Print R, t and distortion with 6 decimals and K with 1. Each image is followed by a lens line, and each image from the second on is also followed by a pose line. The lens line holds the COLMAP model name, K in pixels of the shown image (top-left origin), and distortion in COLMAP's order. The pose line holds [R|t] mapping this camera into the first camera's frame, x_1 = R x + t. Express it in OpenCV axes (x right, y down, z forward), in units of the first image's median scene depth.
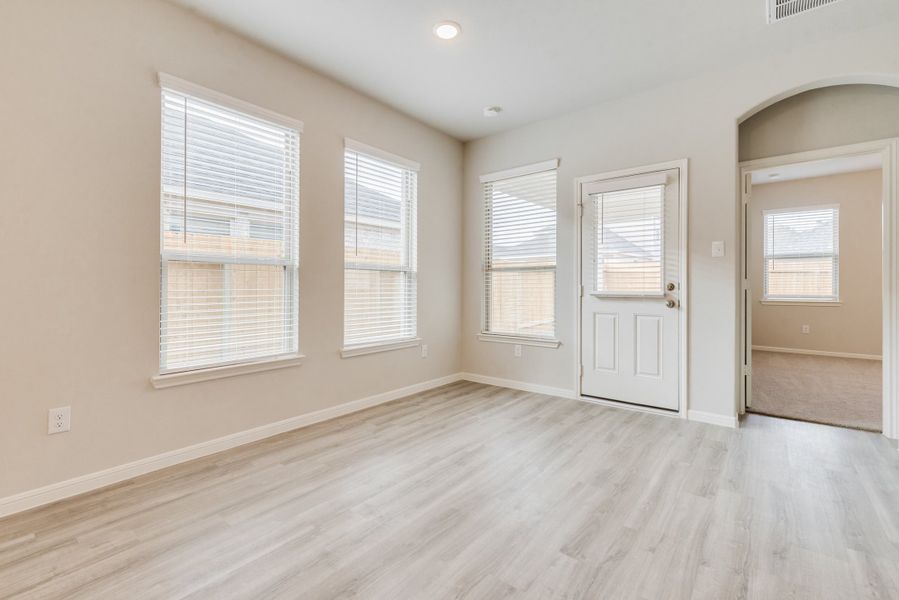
lens RADIAL K [[398.8, 0, 450.4], [0, 398.8, 283.2], [0, 0, 1]] dist [0.000616, 0.000058]
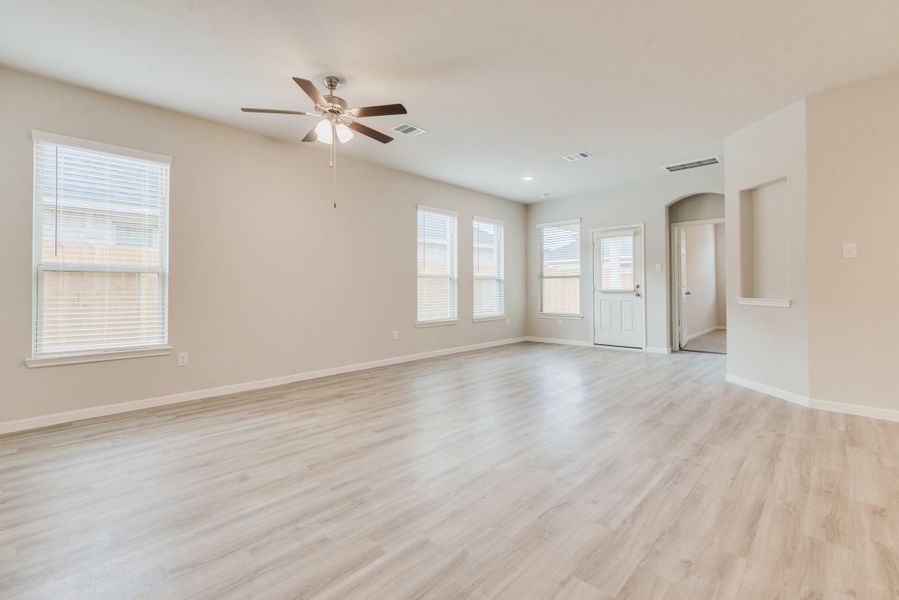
lens RADIAL K [[398.8, 0, 450.4], [0, 398.8, 283.2], [0, 0, 1]] dist [0.000616, 0.000058]
pose [[0.995689, -0.009415, -0.092276, -0.176765], [0.009129, 0.999952, -0.003522, -0.007003], [0.092305, 0.002664, 0.995727, -0.970741]]
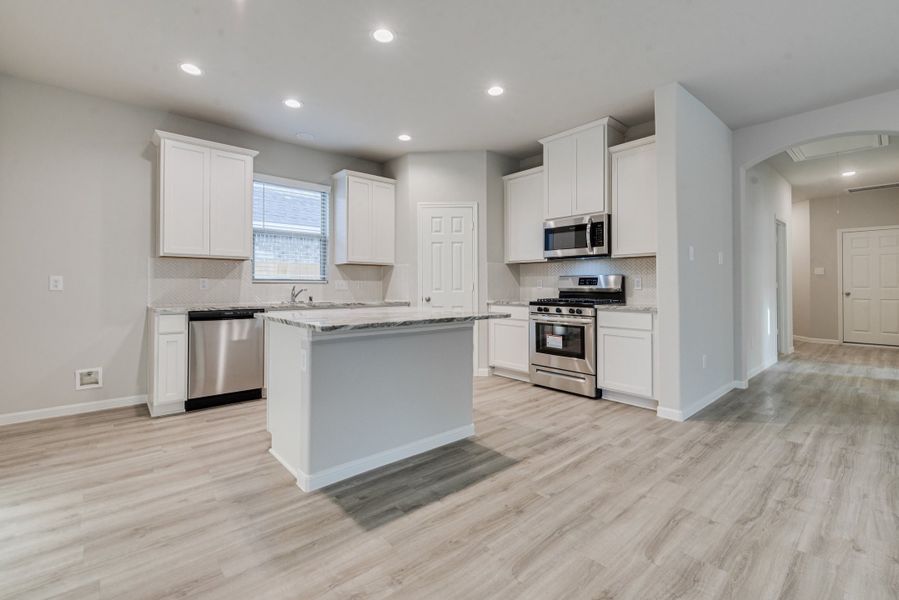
lens RADIAL K [[396.2, 0, 446.5], [0, 396.2, 284.2], [0, 0, 1]] dist [-0.000503, -0.000432]
pose [[-0.984164, -0.003200, 0.177234, 0.402533], [-0.004812, 0.999951, -0.008667, 0.000040], [-0.177197, -0.009383, -0.984131, -0.012433]]
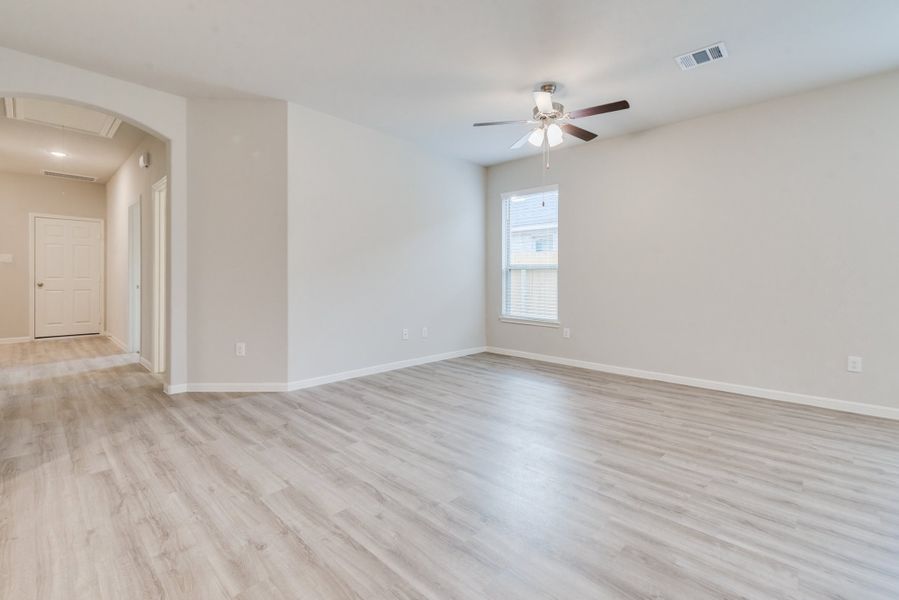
lens RADIAL K [[398.8, 0, 450.4], [0, 398.8, 283.2], [0, 0, 1]] dist [0.000616, 0.000058]
pose [[-0.083976, 0.004961, -0.996455, 0.440480], [-0.002088, 0.999985, 0.005155, 0.001080], [0.996466, 0.002514, -0.083964, -0.289313]]
